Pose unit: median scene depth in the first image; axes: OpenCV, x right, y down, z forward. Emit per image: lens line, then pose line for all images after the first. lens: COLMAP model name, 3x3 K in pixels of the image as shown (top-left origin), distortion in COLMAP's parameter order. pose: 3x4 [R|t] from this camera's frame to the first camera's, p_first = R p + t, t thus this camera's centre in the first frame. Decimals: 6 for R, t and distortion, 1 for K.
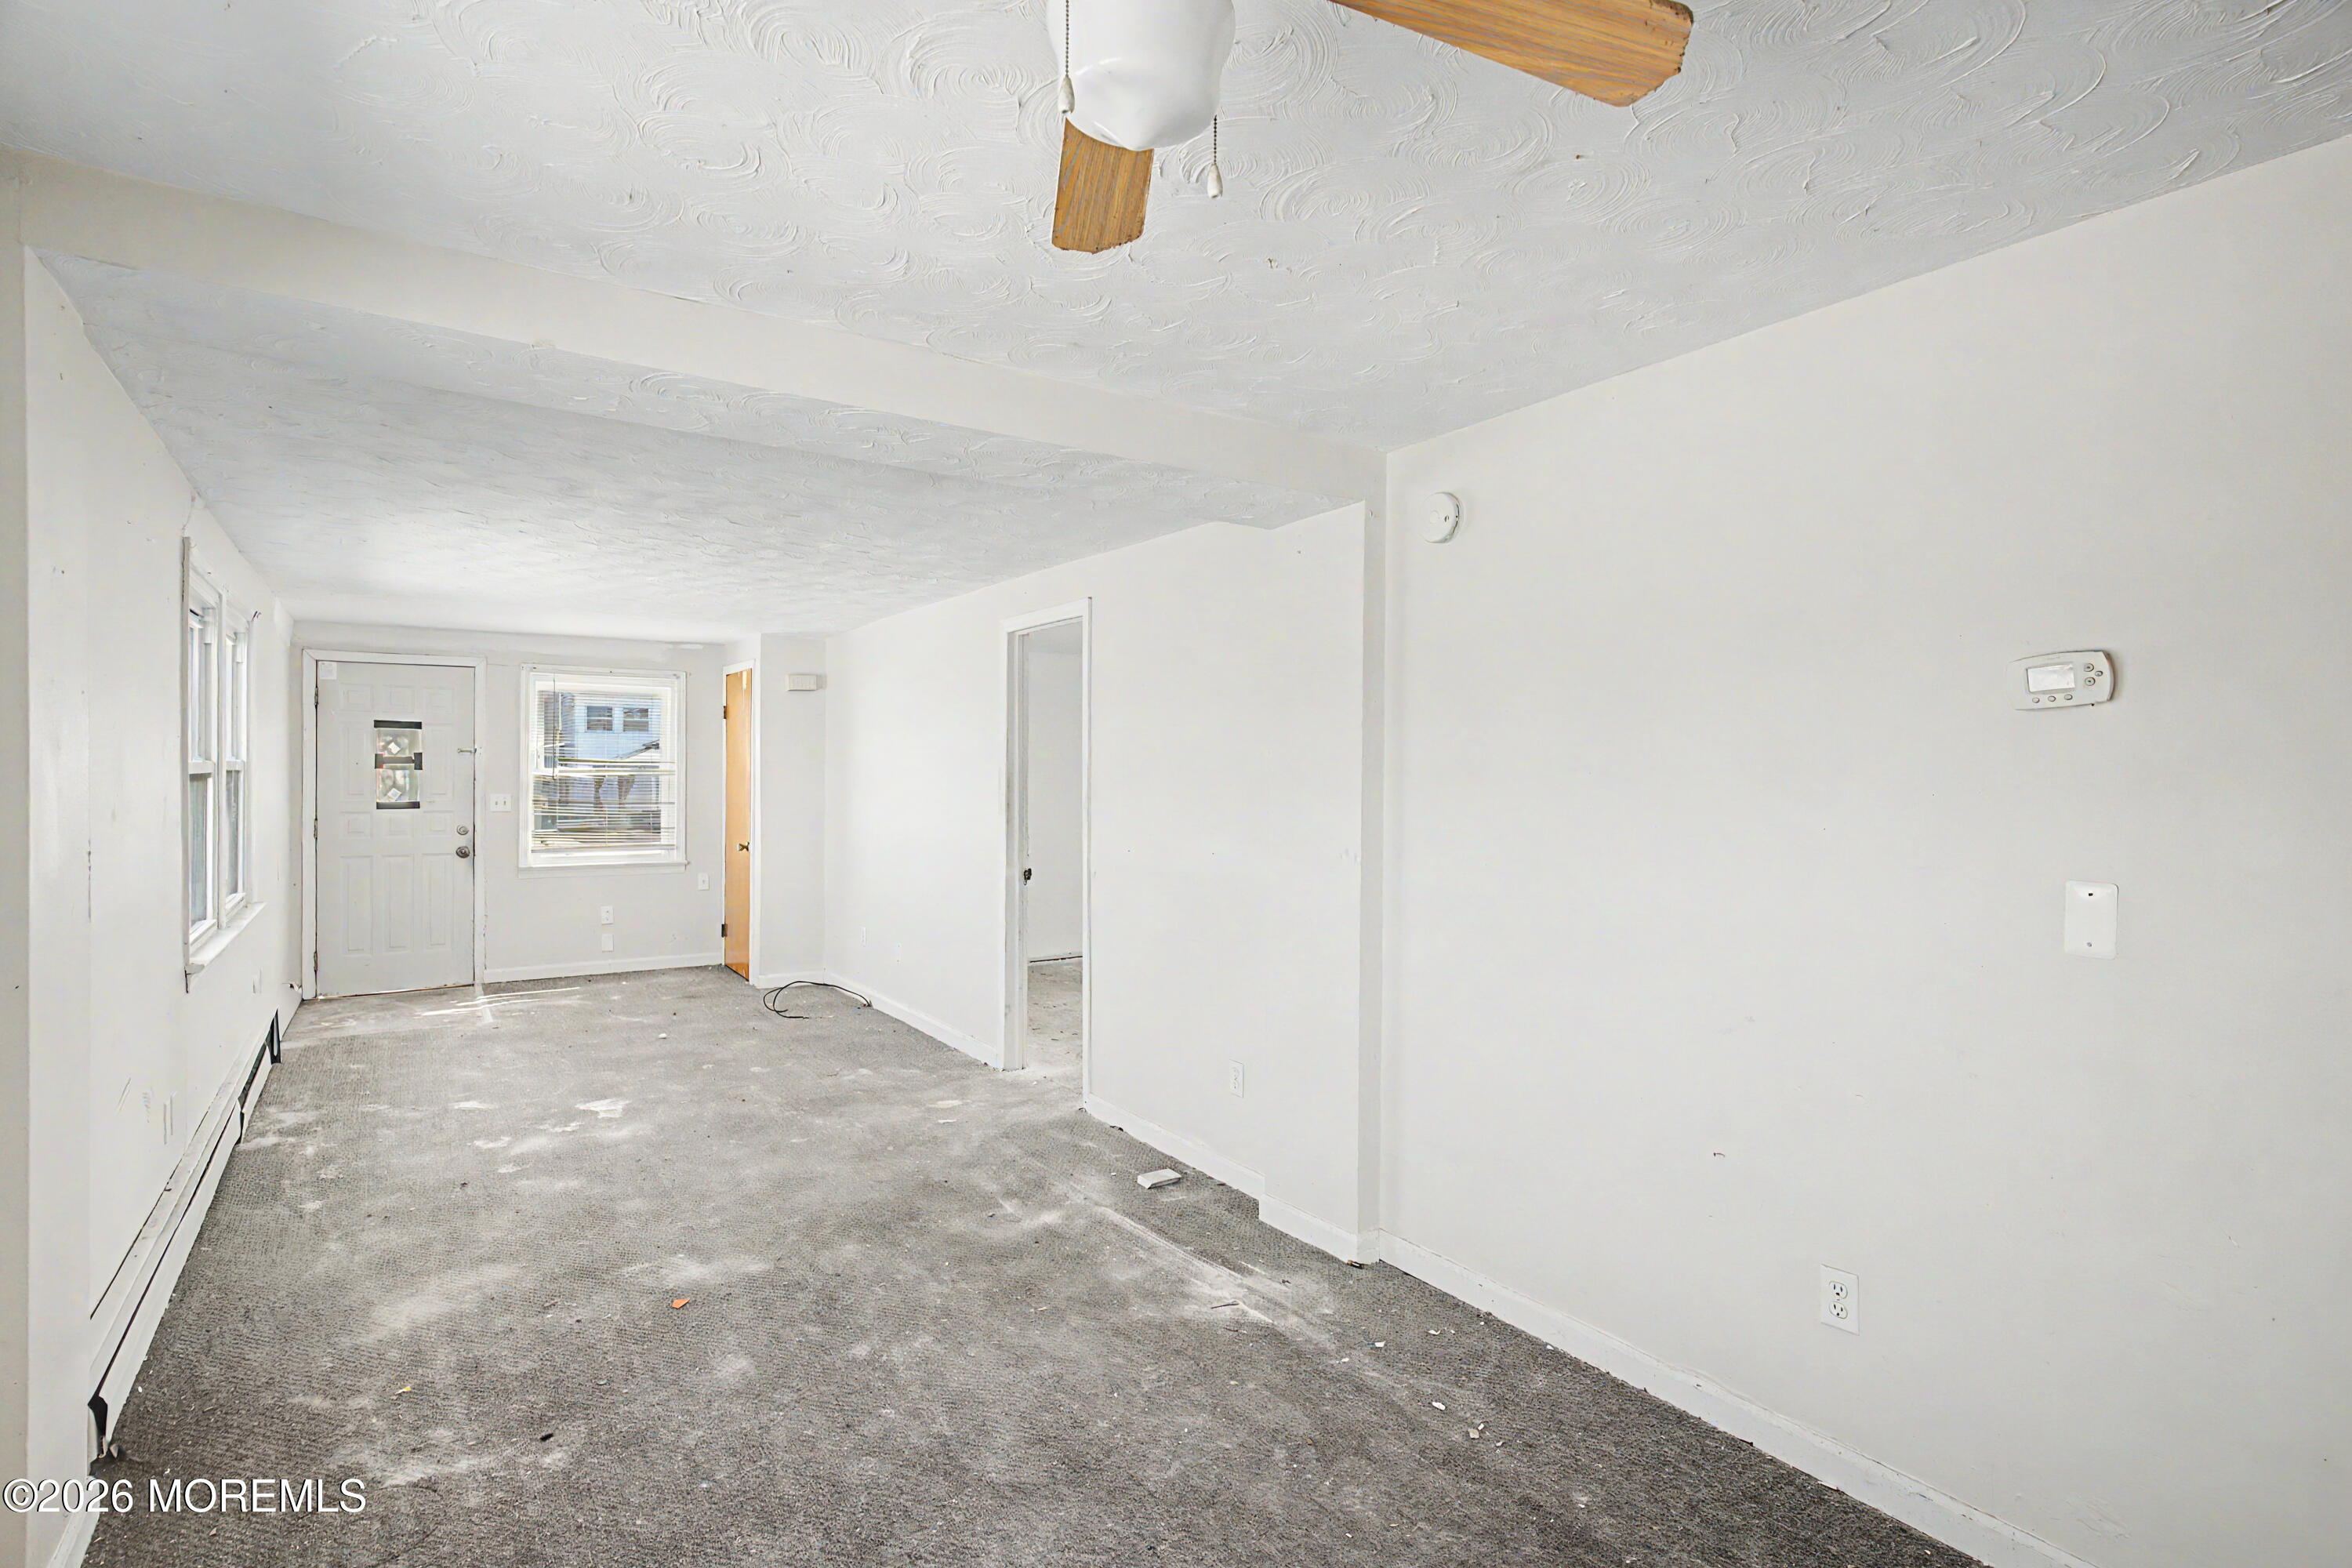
lens RADIAL K [[1150.6, 0, 1169.6], [0, 1150.6, 781.4], [0, 0, 1]] dist [-0.004912, 0.004522]
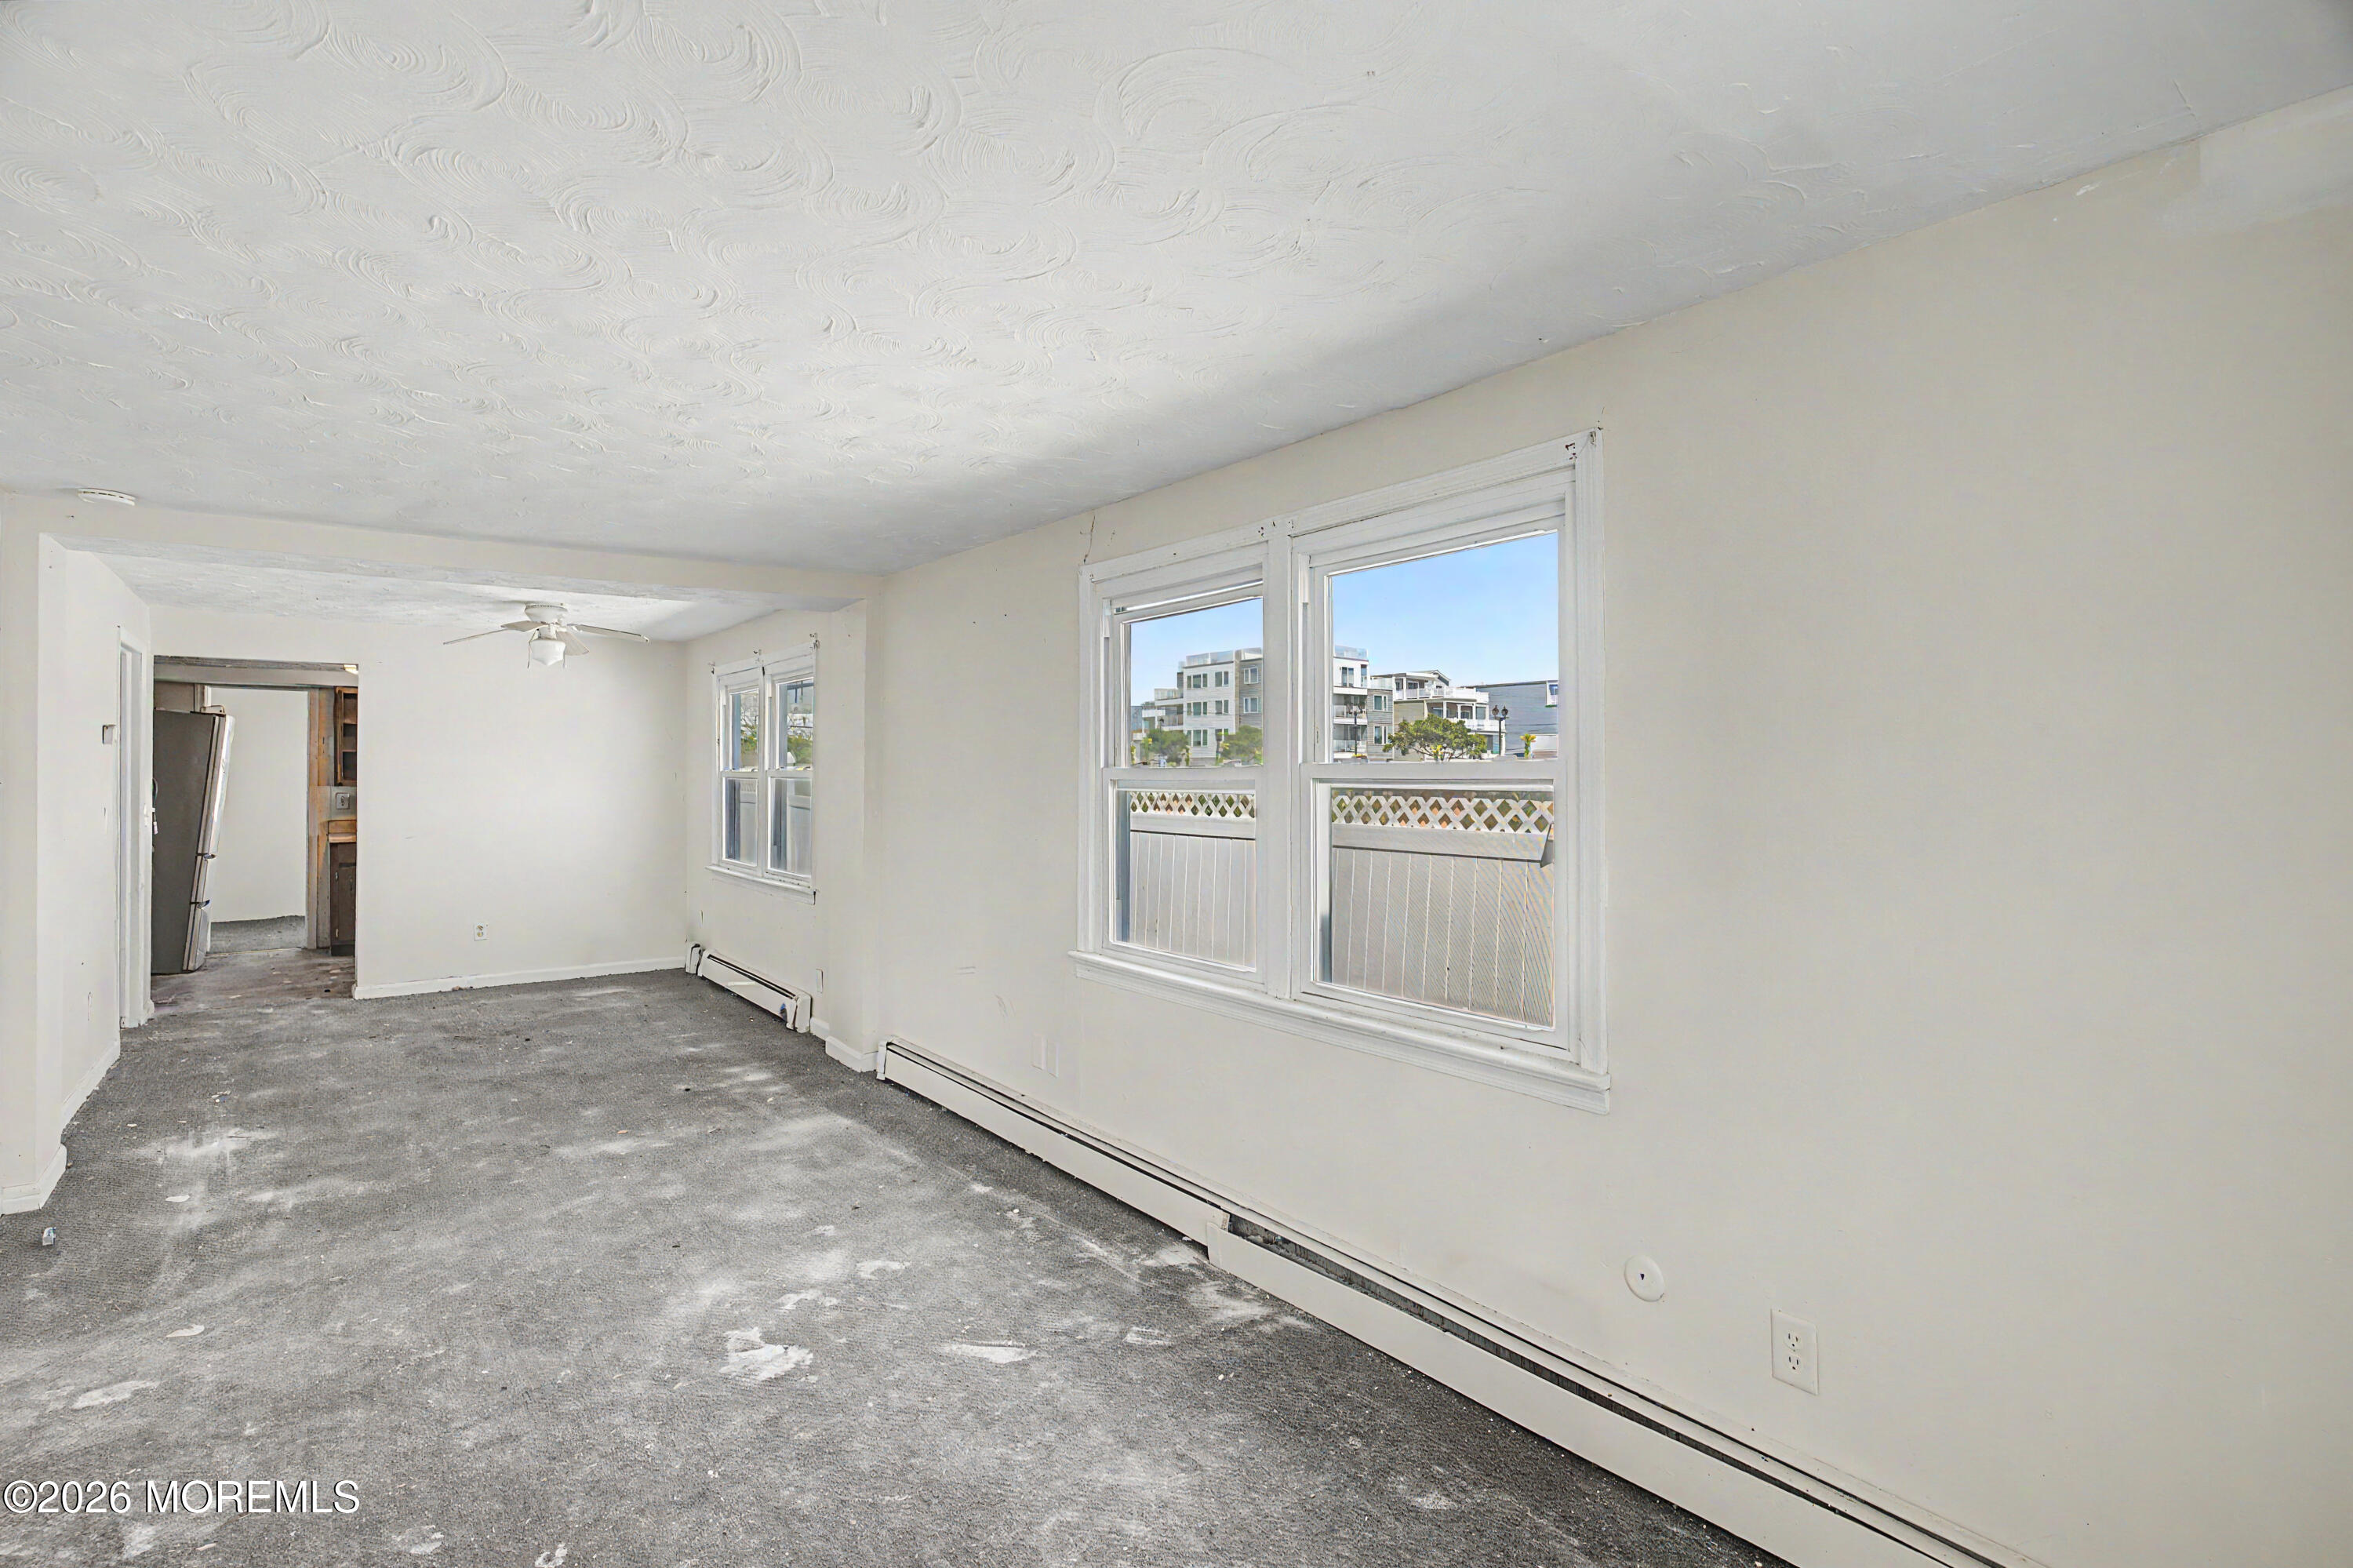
lens RADIAL K [[1151.2, 0, 1164.9], [0, 1151.2, 762.7], [0, 0, 1]] dist [-0.004912, 0.004522]
pose [[-0.999156, -0.008831, -0.040121, -0.734407], [-0.008624, 0.999949, -0.005328, -0.013005], [0.040166, -0.004977, -0.999181, 1.740462]]
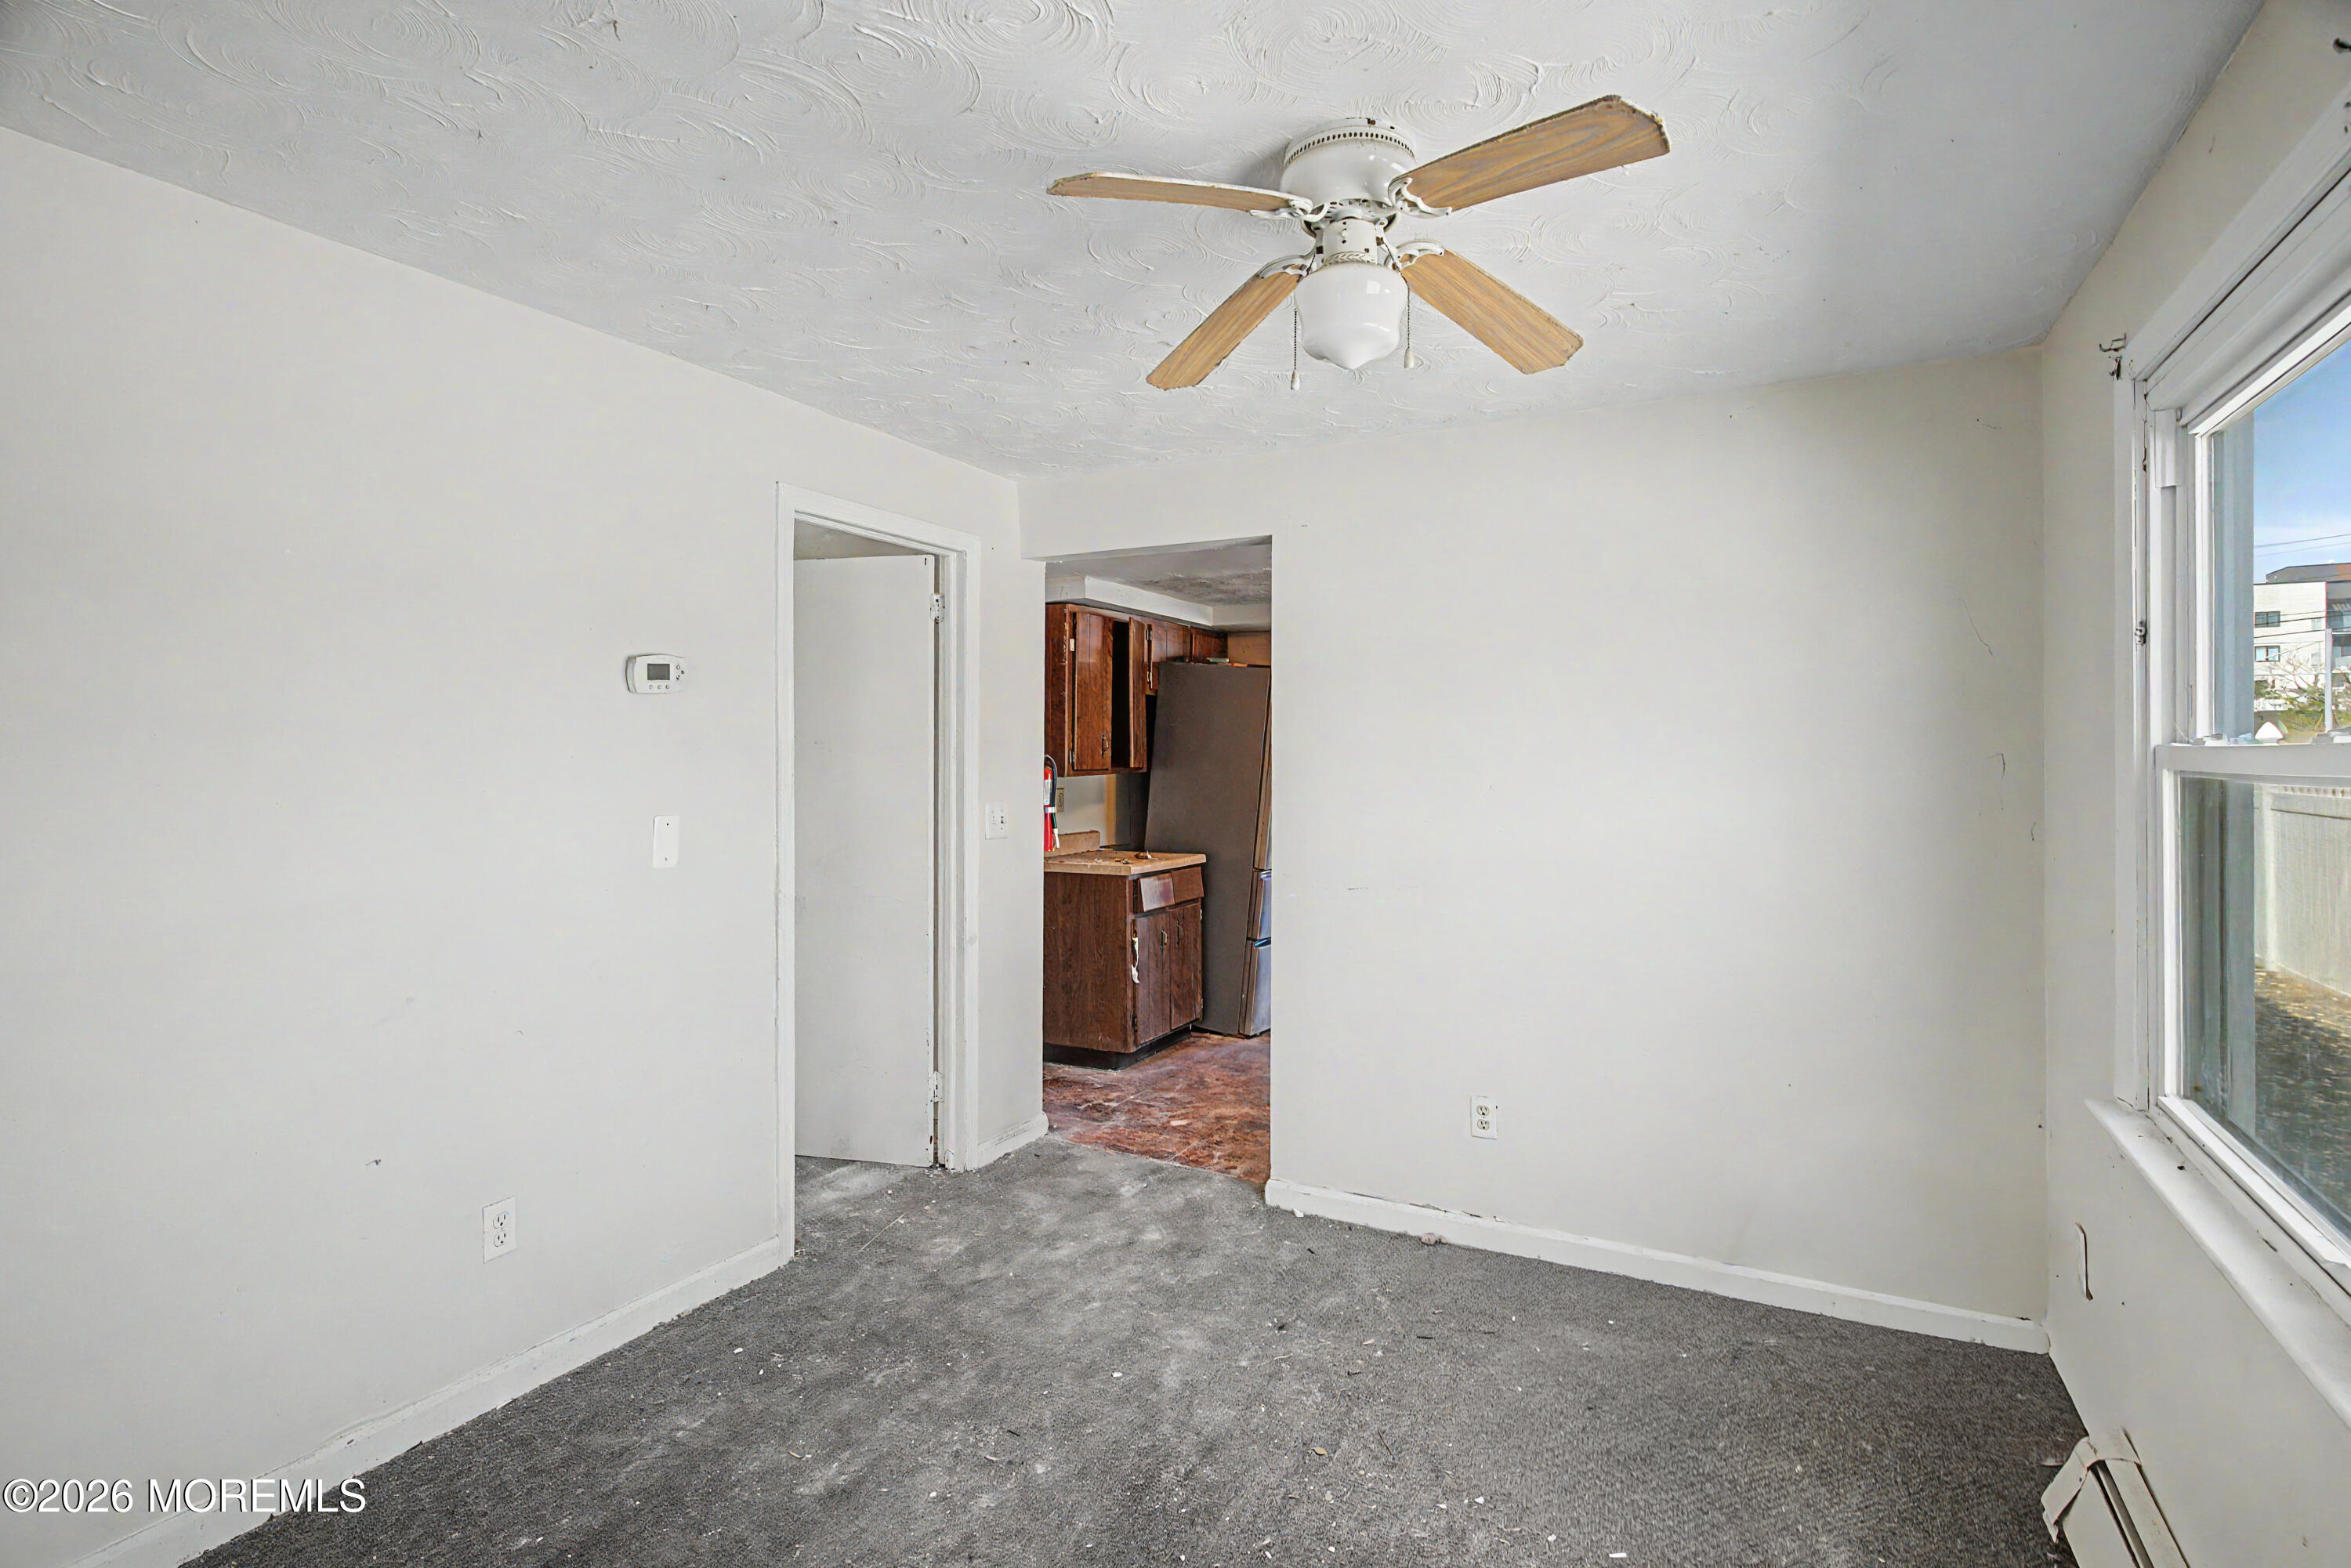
lens RADIAL K [[1150.1, 0, 1189.2], [0, 1150.1, 748.4], [0, 0, 1]] dist [-0.004912, 0.004522]
pose [[-0.475200, -0.003065, 0.879872, -0.650781], [0.000718, 0.999992, 0.003871, -0.010907], [-0.879877, 0.002472, -0.475195, 1.474436]]
